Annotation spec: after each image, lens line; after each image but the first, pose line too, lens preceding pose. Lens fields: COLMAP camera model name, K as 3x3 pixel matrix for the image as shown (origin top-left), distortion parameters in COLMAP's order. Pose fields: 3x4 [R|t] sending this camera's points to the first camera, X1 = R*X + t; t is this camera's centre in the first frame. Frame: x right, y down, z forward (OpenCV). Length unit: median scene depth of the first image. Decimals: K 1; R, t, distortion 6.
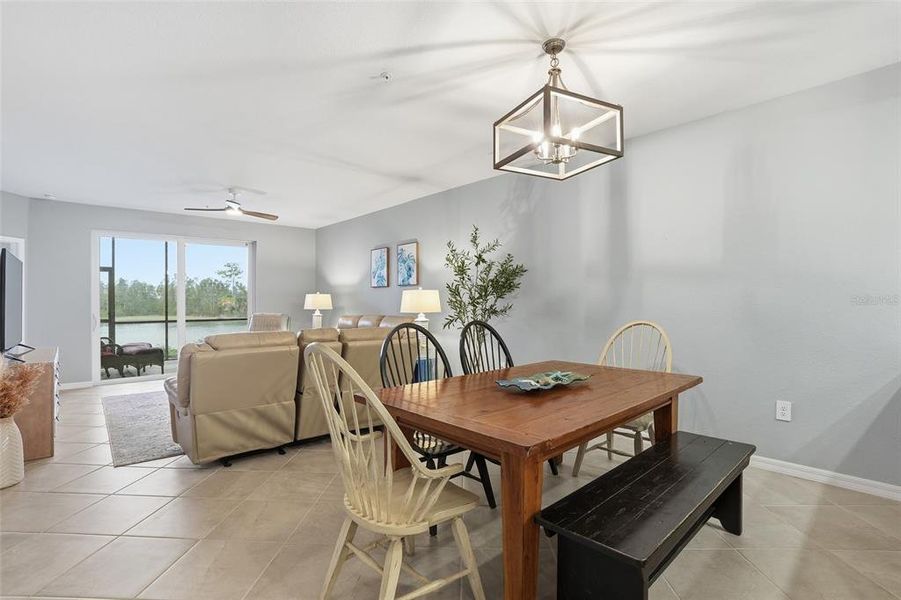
lens RADIAL K [[421.2, 0, 450.5], [0, 421.2, 300.0], [0, 0, 1]] dist [-0.067291, 0.017332]
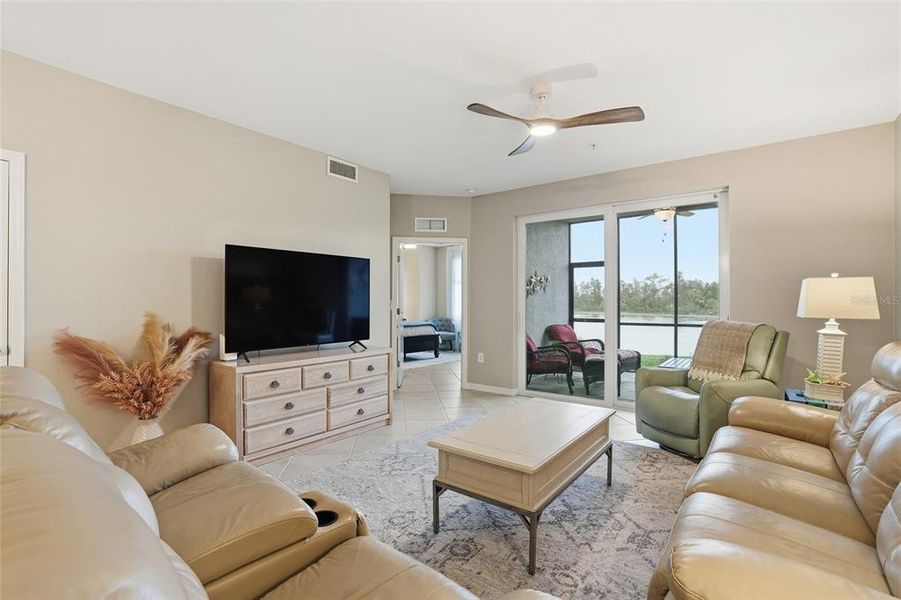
lens RADIAL K [[417.3, 0, 450.5], [0, 417.3, 300.0], [0, 0, 1]] dist [-0.064764, 0.021173]
pose [[0.168907, 0.001256, -0.985631, -0.017354], [0.003930, 0.999990, 0.001948, 0.004916], [0.985624, -0.004203, 0.168900, 0.801639]]
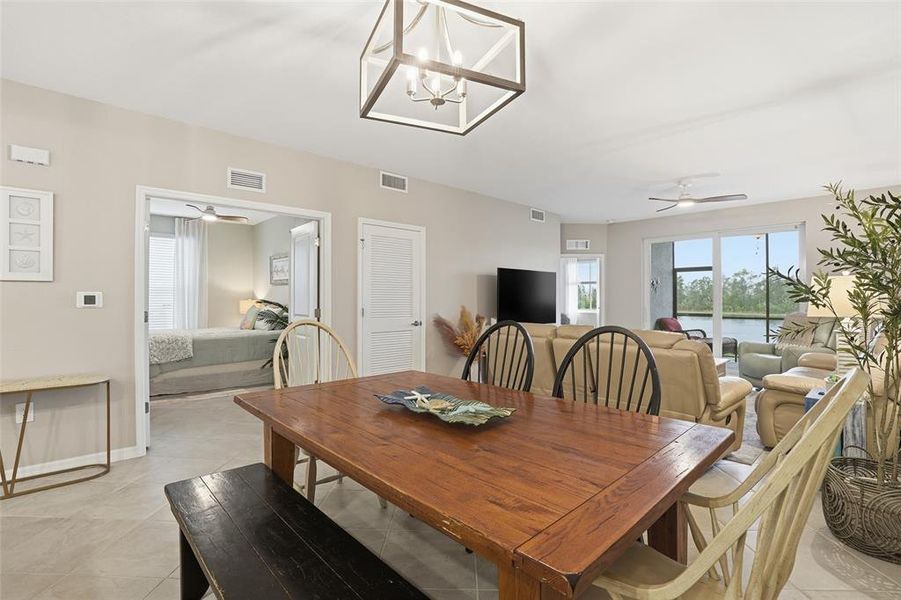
lens RADIAL K [[428.9, 0, 443.2], [0, 428.9, 309.5], [0, 0, 1]] dist [-0.057386, 0.022594]
pose [[0.009643, 0.027669, -0.999571, 0.456845], [0.005752, 0.999599, 0.027725, 0.001026], [0.999937, -0.006017, 0.009480, 0.430392]]
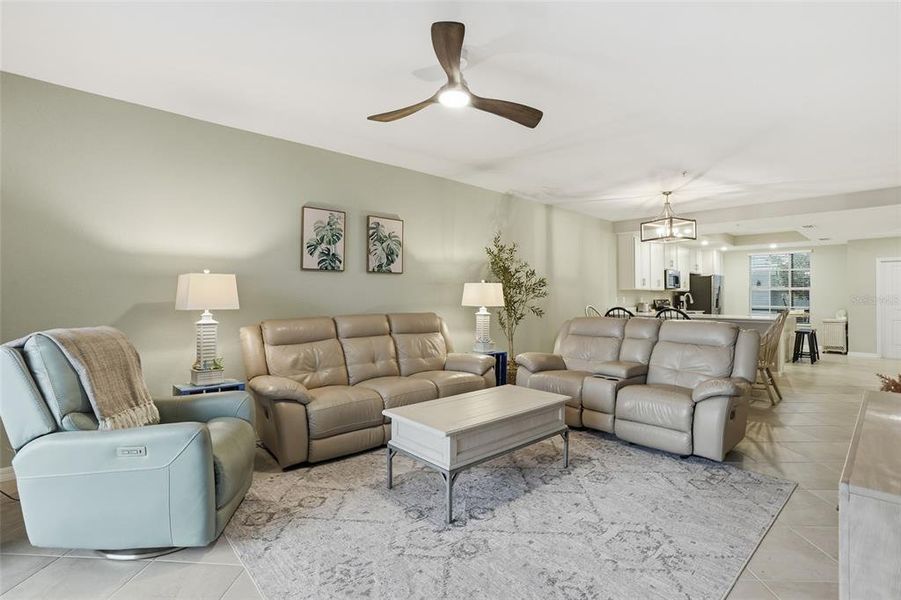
lens RADIAL K [[428.0, 0, 447.2], [0, 428.0, 294.4], [0, 0, 1]] dist [-0.072588, 0.027311]
pose [[0.013726, 0.007344, 0.999879, -1.007858], [-0.010829, 0.999915, -0.007195, 0.009693], [-0.999847, -0.010729, 0.013804, 1.013336]]
